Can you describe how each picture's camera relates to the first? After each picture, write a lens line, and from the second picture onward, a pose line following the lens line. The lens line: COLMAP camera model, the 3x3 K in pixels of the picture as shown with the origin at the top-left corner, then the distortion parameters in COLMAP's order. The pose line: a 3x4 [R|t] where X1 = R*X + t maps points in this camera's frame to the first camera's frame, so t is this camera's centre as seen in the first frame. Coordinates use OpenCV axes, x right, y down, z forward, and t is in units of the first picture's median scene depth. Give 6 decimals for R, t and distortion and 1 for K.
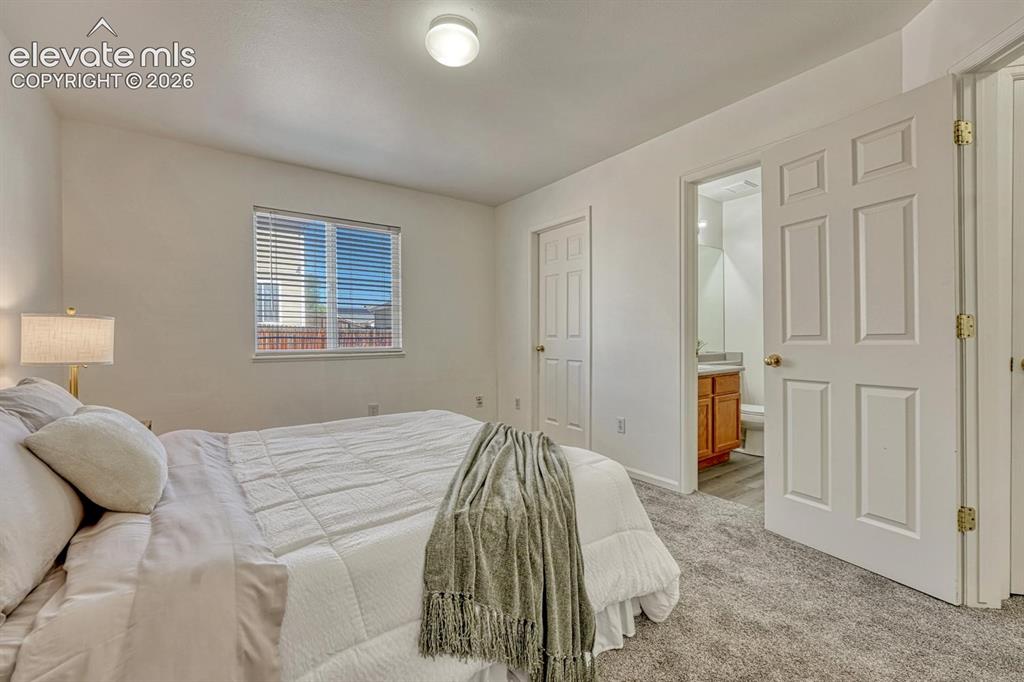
lens RADIAL K [[425.4, 0, 516.7], [0, 425.4, 335.0], [0, 0, 1]] dist [-0.007117, 0.001089]
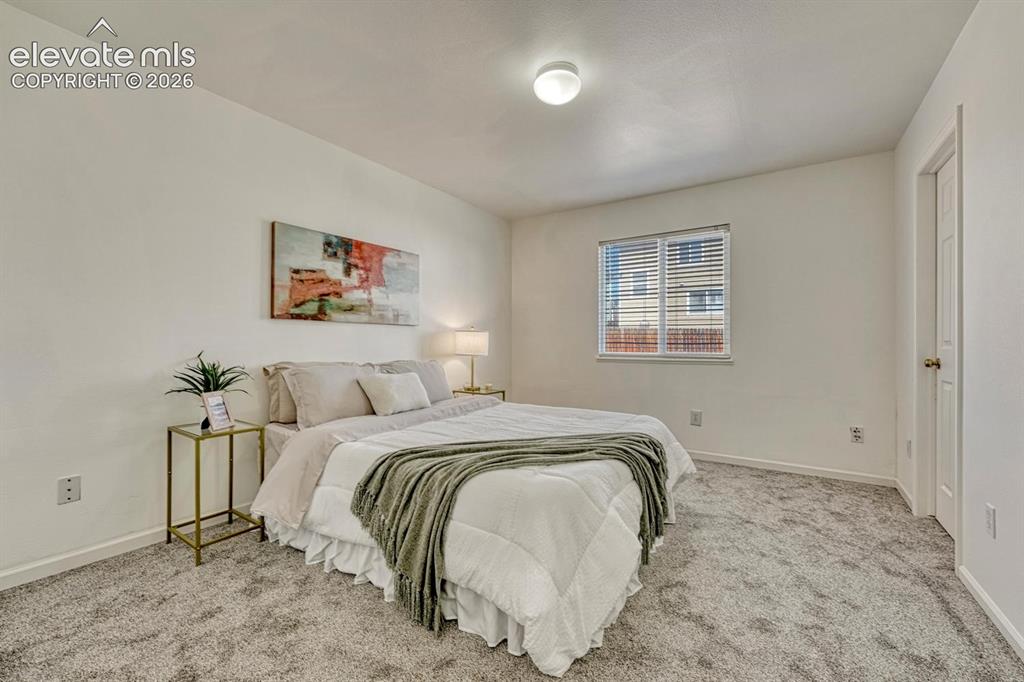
lens RADIAL K [[425.4, 0, 517.5], [0, 425.4, 344.6], [0, 0, 1]] dist [-0.007117, 0.001089]
pose [[0.340963, 0.006251, -0.940056, 0.439977], [-0.001828, 0.999980, 0.005986, 0.003952], [0.940075, -0.000323, 0.340968, 0.261121]]
